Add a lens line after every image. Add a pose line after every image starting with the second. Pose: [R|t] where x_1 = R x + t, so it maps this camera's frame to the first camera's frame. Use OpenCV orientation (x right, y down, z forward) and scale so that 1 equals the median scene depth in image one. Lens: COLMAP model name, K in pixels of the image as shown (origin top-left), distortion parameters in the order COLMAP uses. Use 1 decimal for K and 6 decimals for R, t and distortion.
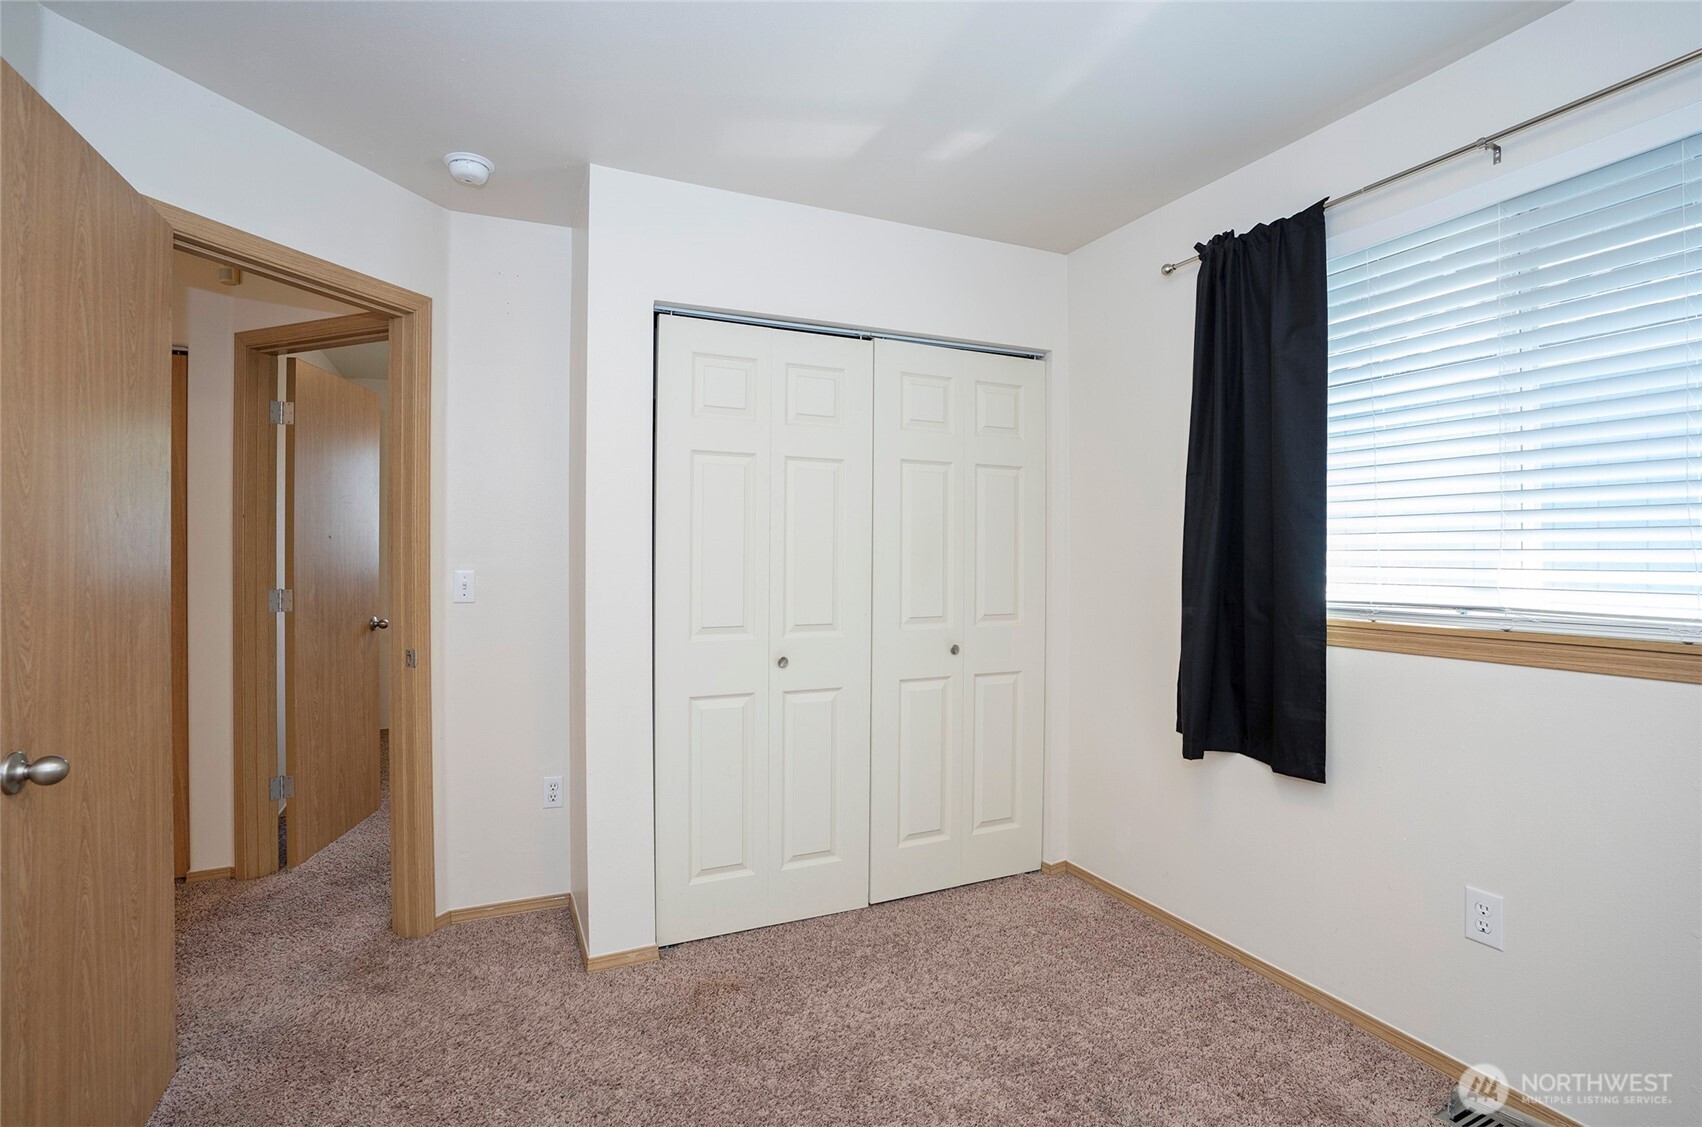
lens RADIAL K [[815.9, 0, 857.3], [0, 815.9, 548.8], [0, 0, 1]] dist [-0.069800, 0.029710]
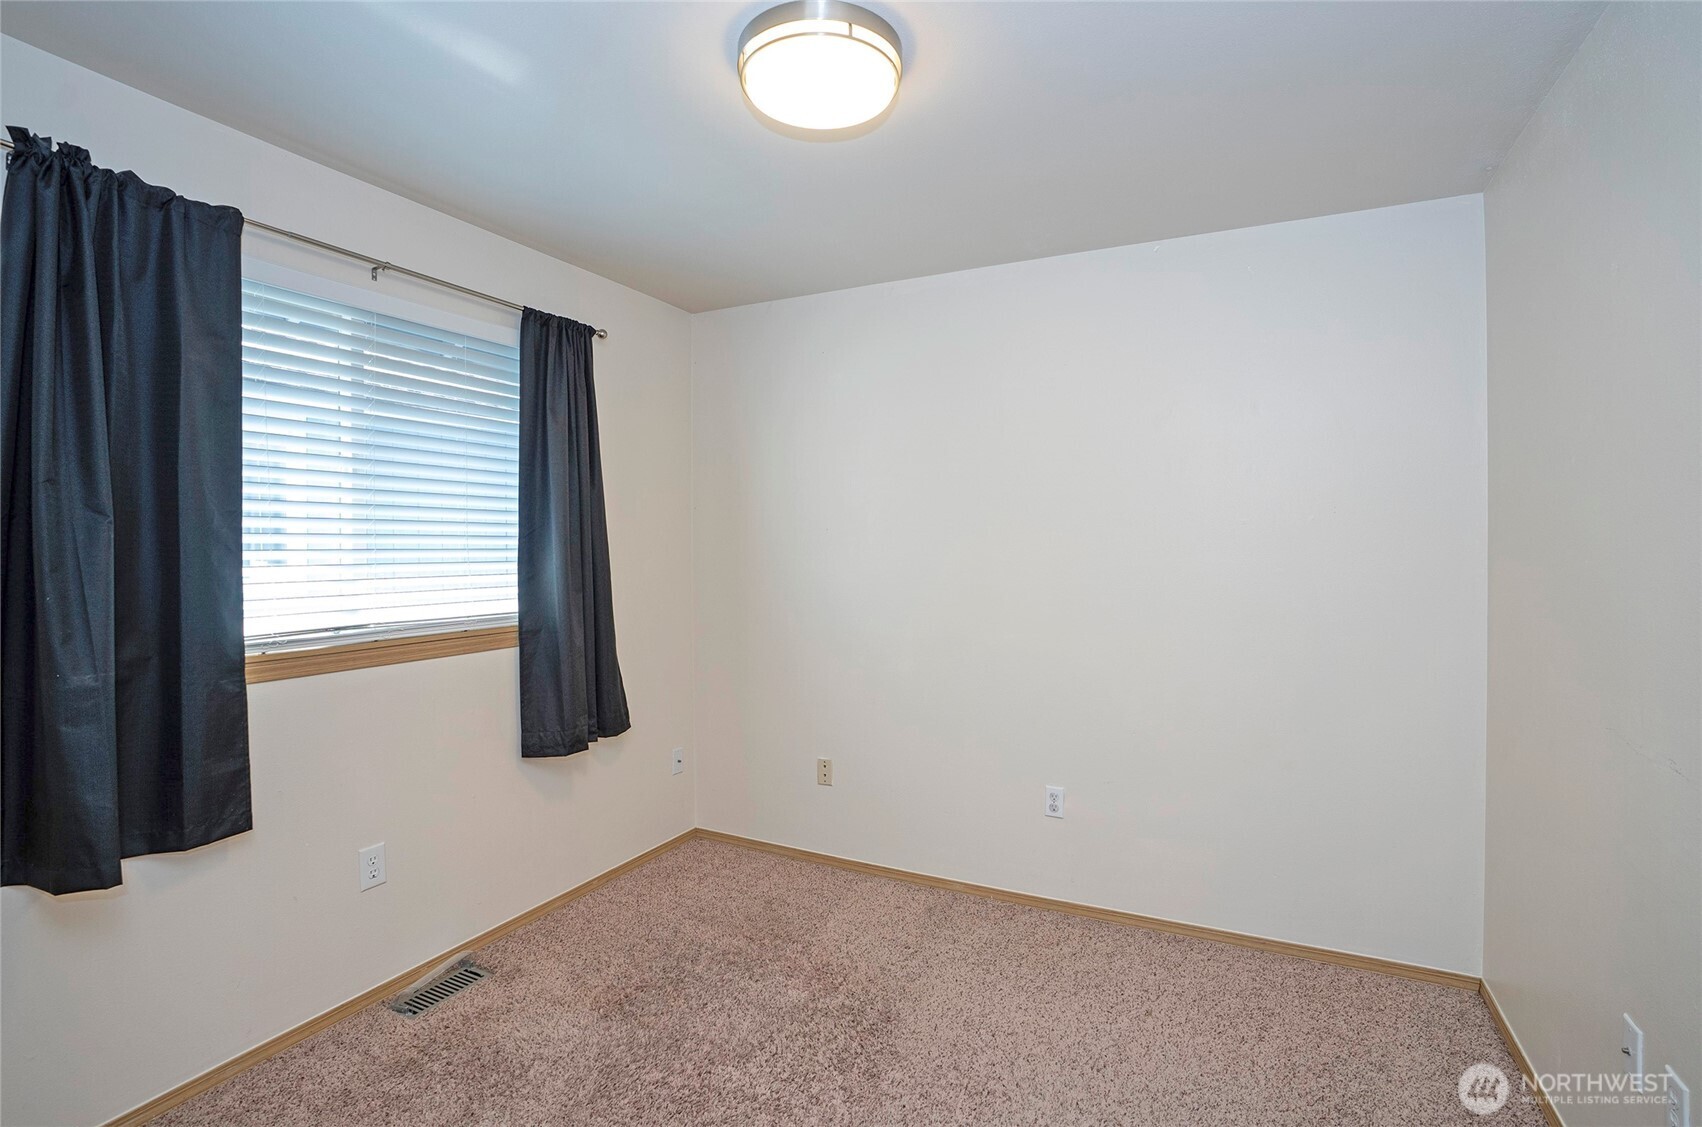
lens RADIAL K [[815.9, 0, 857.3], [0, 815.9, 548.8], [0, 0, 1]] dist [-0.069800, 0.029710]
pose [[-0.630454, 0.004919, 0.776211, -0.603699], [0.001296, 0.999985, -0.005284, -0.034962], [-0.776226, -0.002325, -0.630451, 1.028682]]
